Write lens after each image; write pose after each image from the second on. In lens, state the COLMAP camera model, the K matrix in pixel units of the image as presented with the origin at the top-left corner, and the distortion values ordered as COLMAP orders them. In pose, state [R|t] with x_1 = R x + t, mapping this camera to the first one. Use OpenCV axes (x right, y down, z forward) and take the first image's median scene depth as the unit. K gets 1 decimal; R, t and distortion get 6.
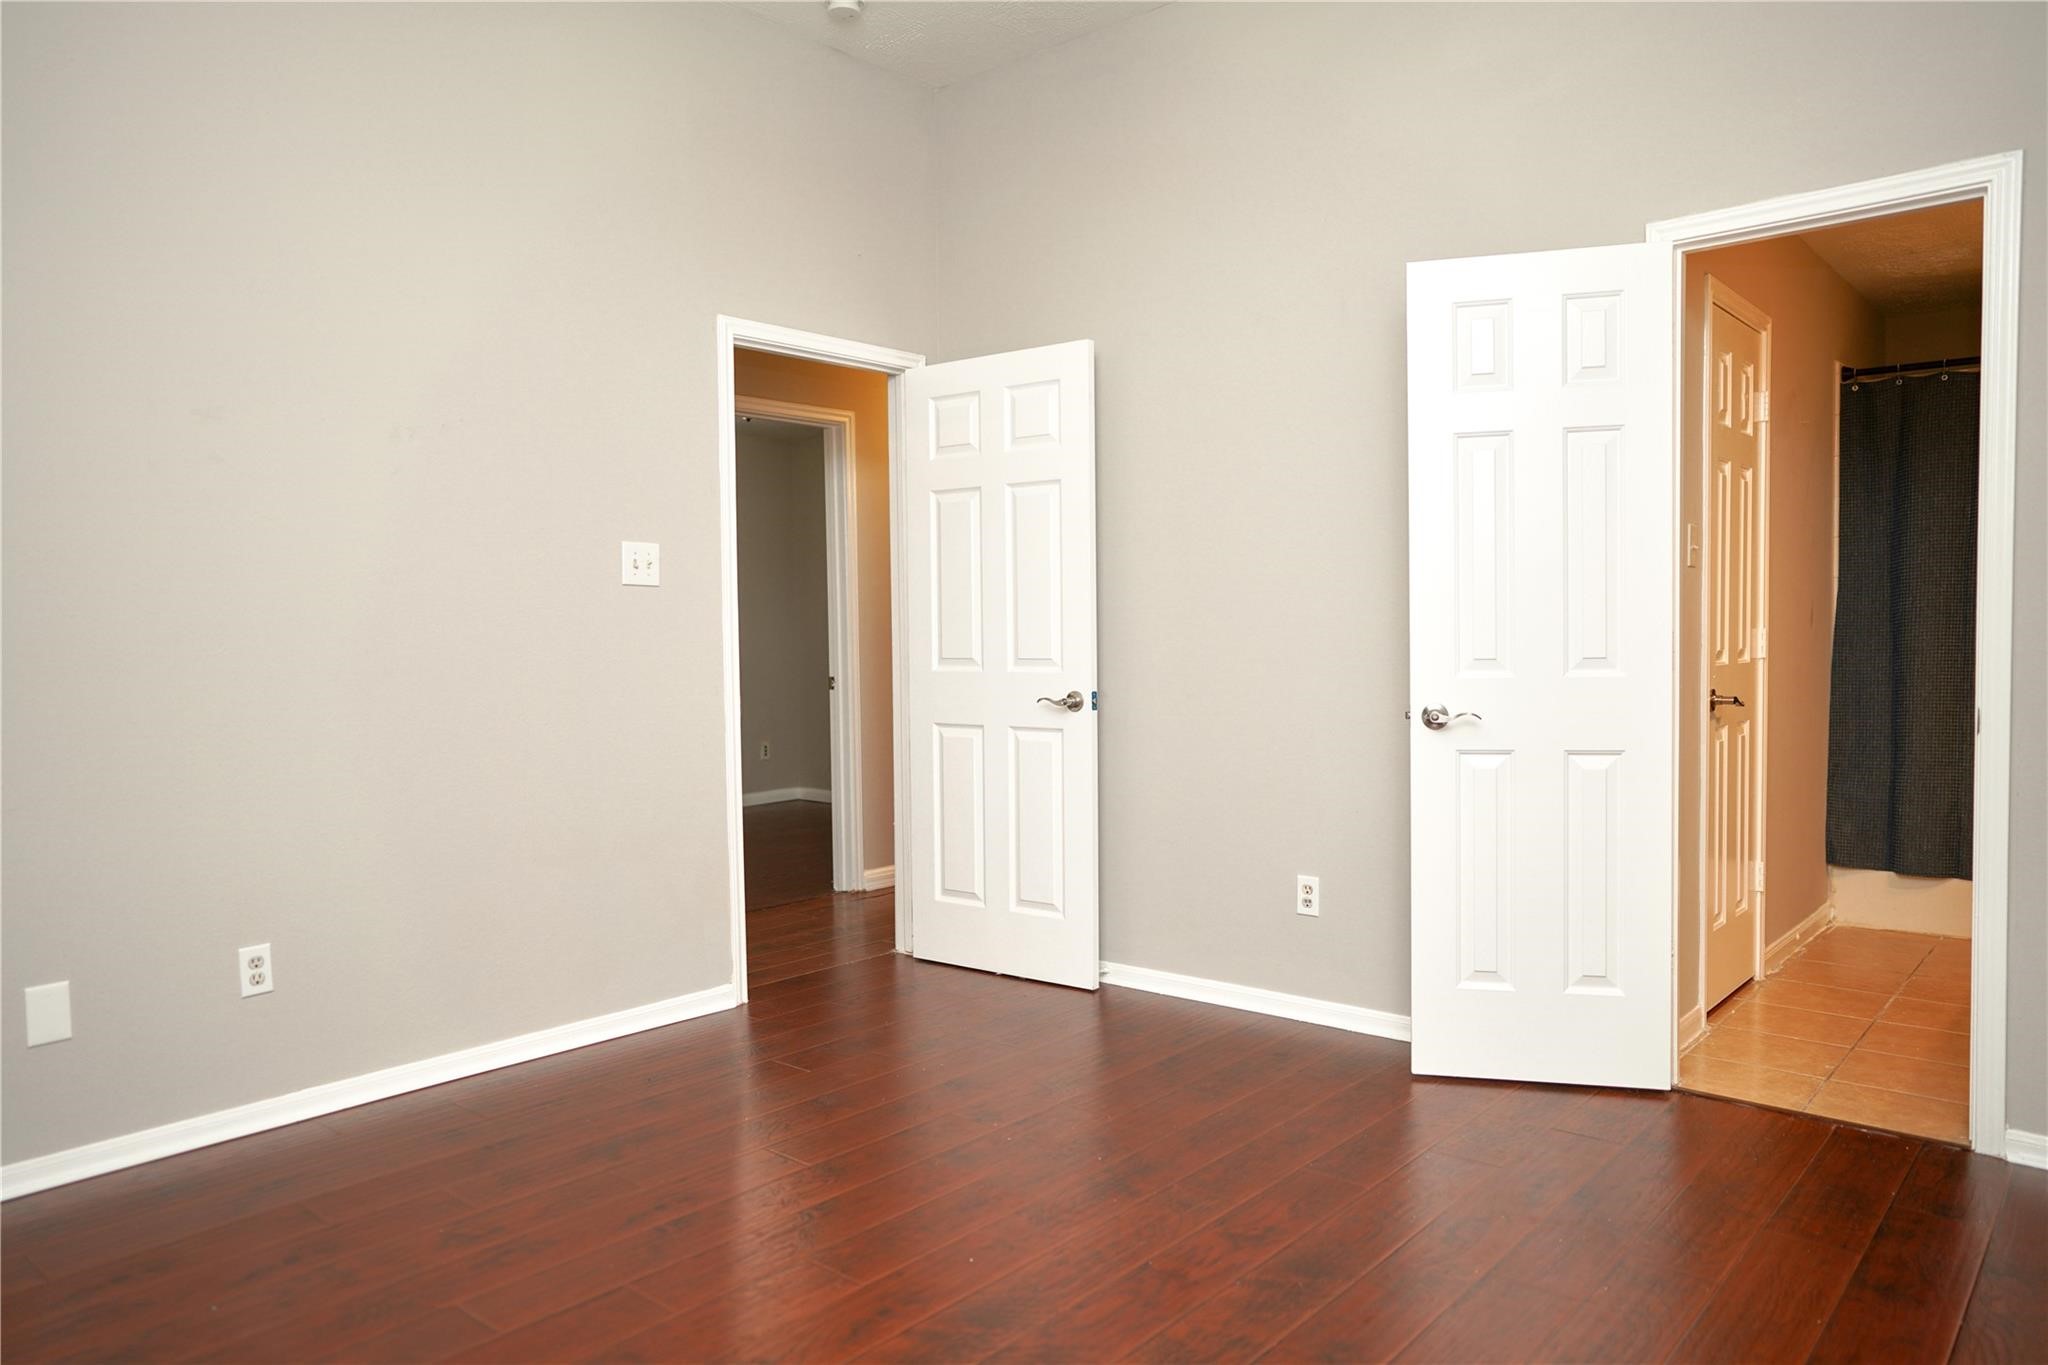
lens RADIAL K [[1358.4, 0, 1020.5], [0, 1358.4, 690.5], [0, 0, 1]] dist [-0.026353, 0.038222]
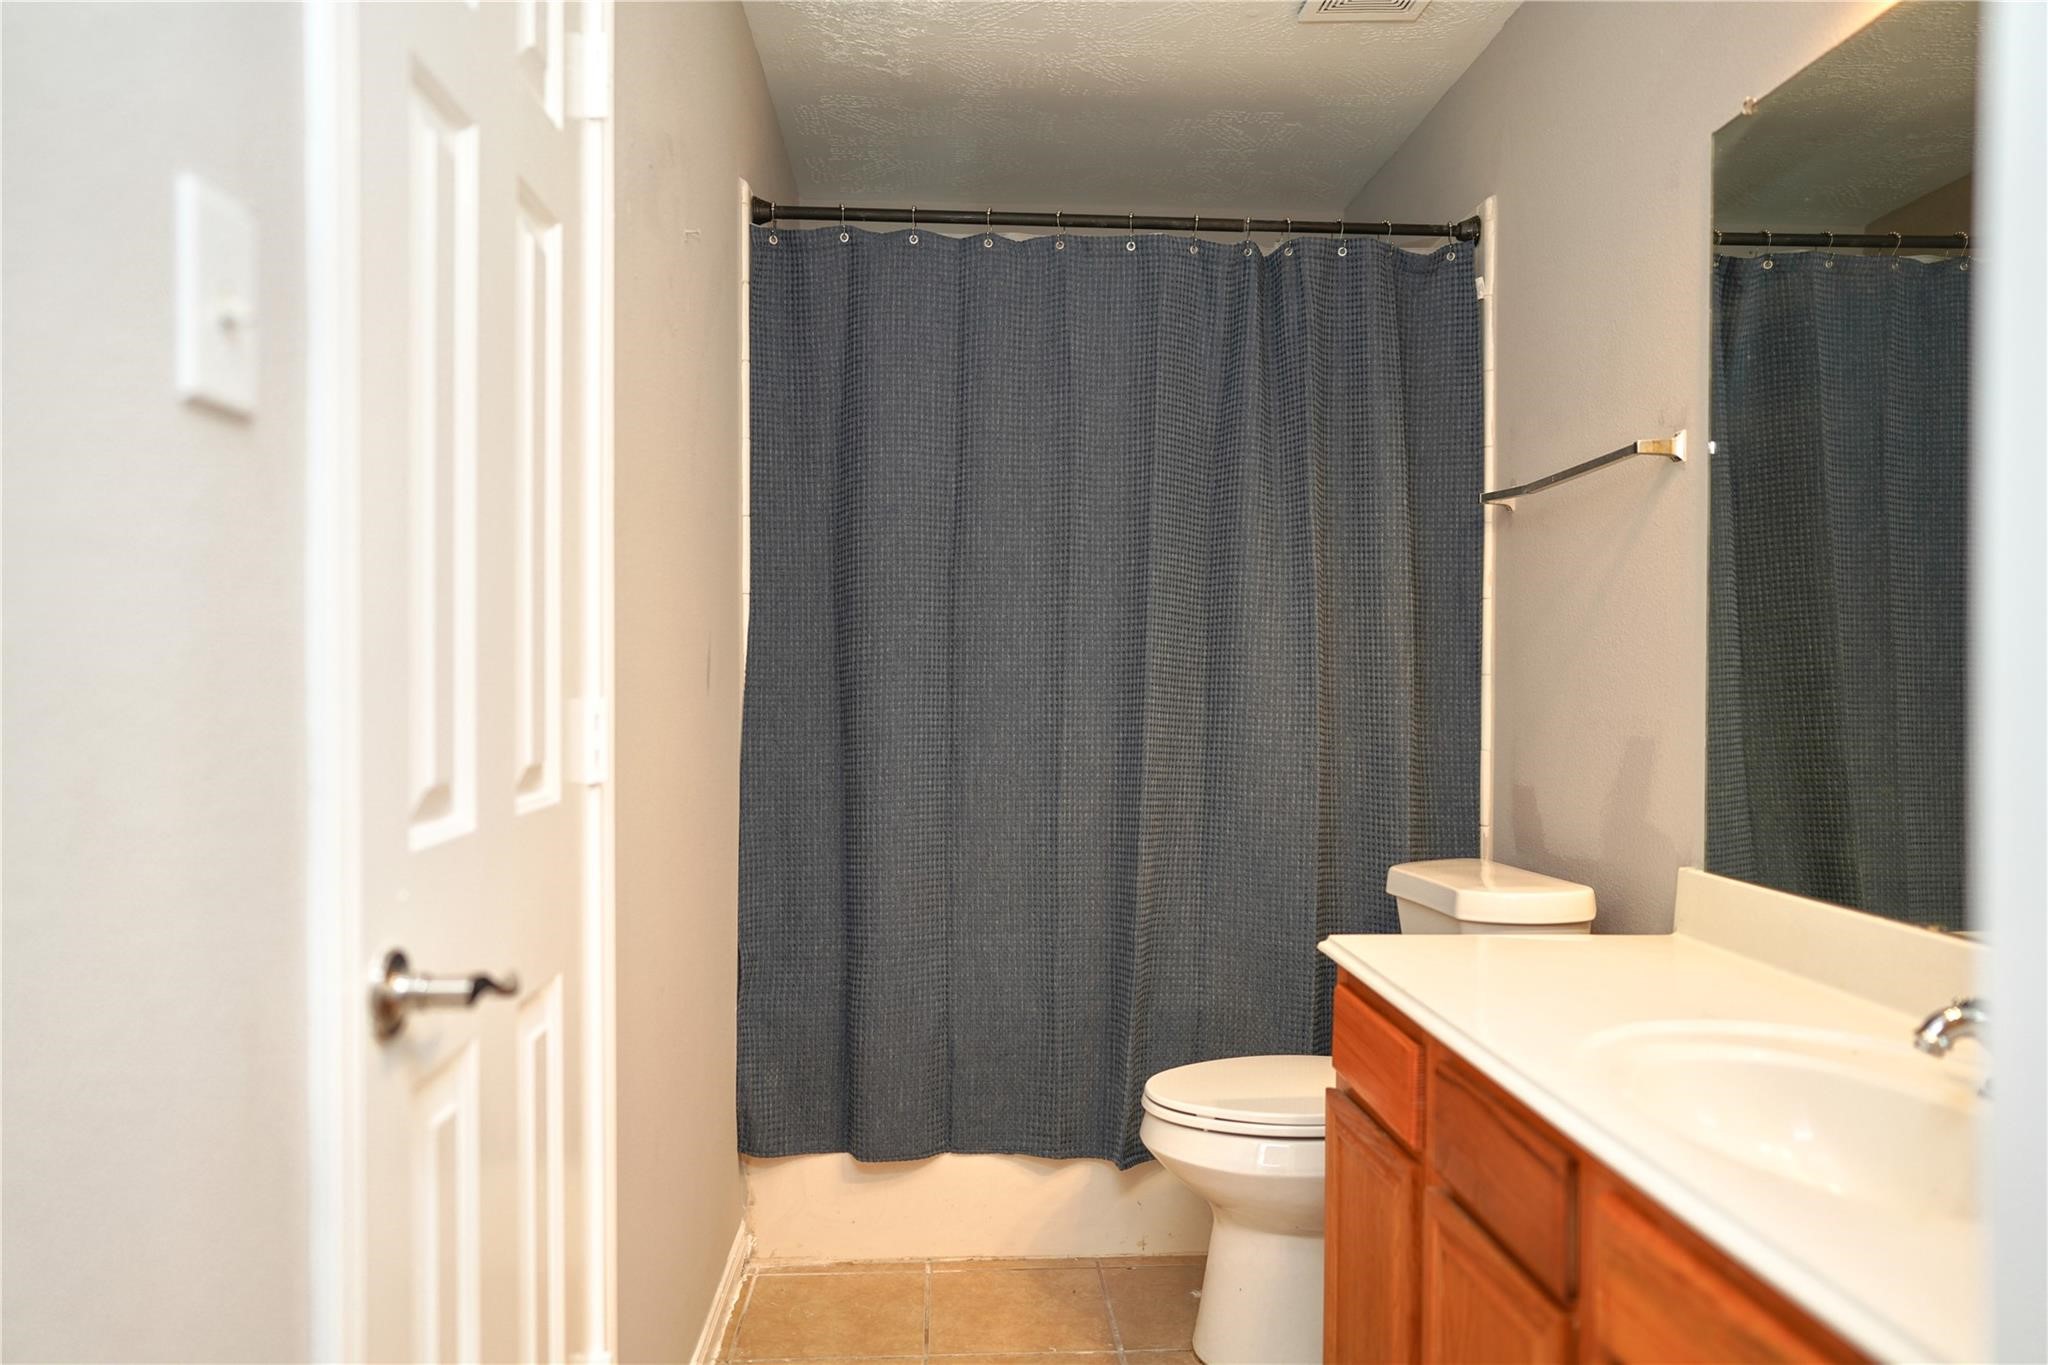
lens RADIAL K [[1383.1, 0, 1024.0], [0, 1383.1, 682.5], [0, 0, 1]] dist [-0.058688, 0.000014]
pose [[0.719412, 0.008908, 0.694526, 0.317732], [0.020023, 0.999236, -0.033557, -0.030104], [-0.694295, 0.038048, 0.718685, 0.555985]]
